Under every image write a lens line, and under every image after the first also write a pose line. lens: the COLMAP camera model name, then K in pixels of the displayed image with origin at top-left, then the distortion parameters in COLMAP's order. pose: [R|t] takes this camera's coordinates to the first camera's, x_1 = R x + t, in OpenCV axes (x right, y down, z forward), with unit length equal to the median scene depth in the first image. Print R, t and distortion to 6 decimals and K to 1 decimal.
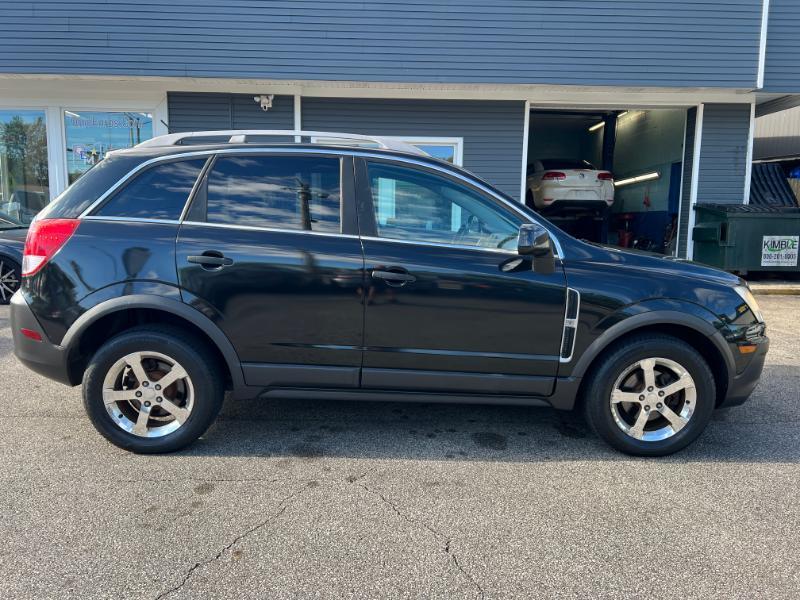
lens RADIAL K [[604.8, 0, 404.4], [0, 604.8, 303.7], [0, 0, 1]] dist [0.046143, -0.051917]
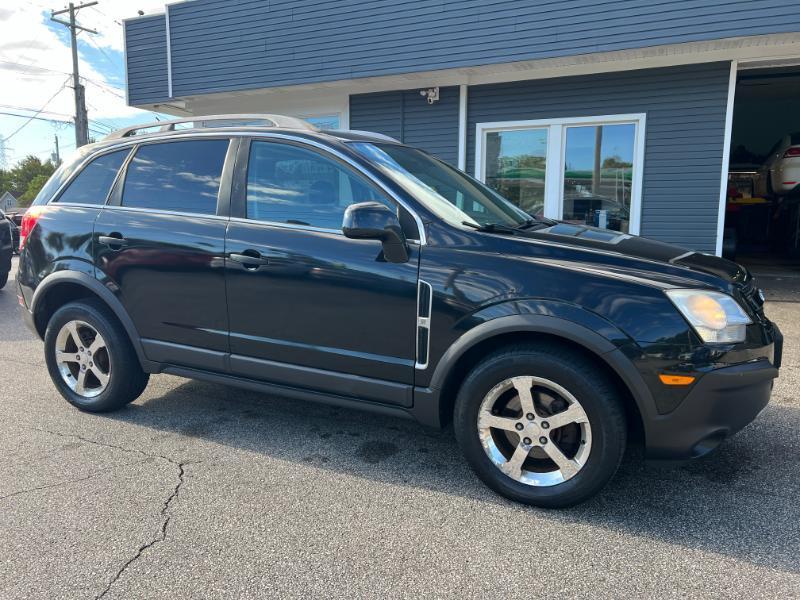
lens RADIAL K [[605.3, 0, 400.0], [0, 605.3, 300.0], [0, 0, 1]] dist [0.049012, -0.054863]
pose [[0.889192, 0.054915, -0.454227, 0.599326], [-0.055024, 0.998401, 0.012988, -0.007288], [0.454214, 0.013444, 0.890791, 0.243936]]
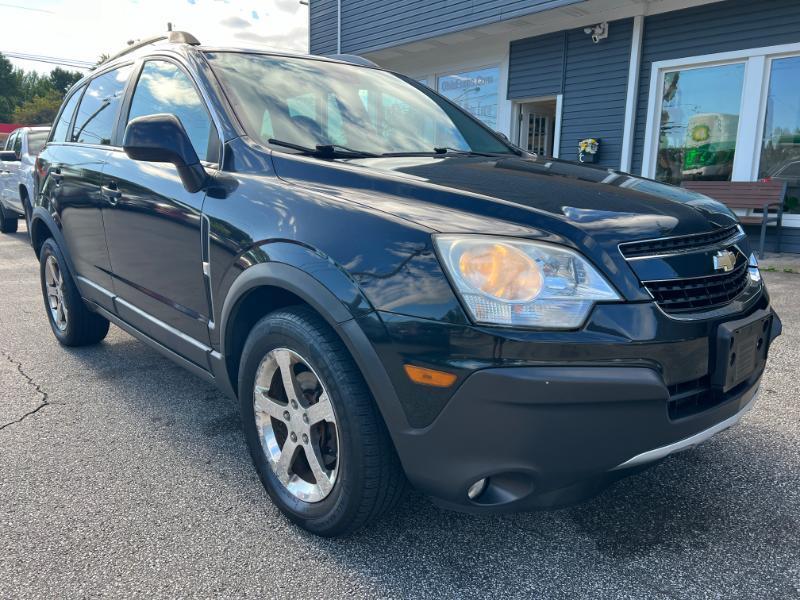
lens RADIAL K [[605.3, 0, 400.0], [0, 605.3, 300.0], [0, 0, 1]] dist [0.049012, -0.054863]
pose [[0.639649, 0.138522, -0.756082, 0.877008], [-0.108967, 0.990035, 0.089199, -0.015135], [0.760904, 0.025332, 0.648369, 0.712525]]
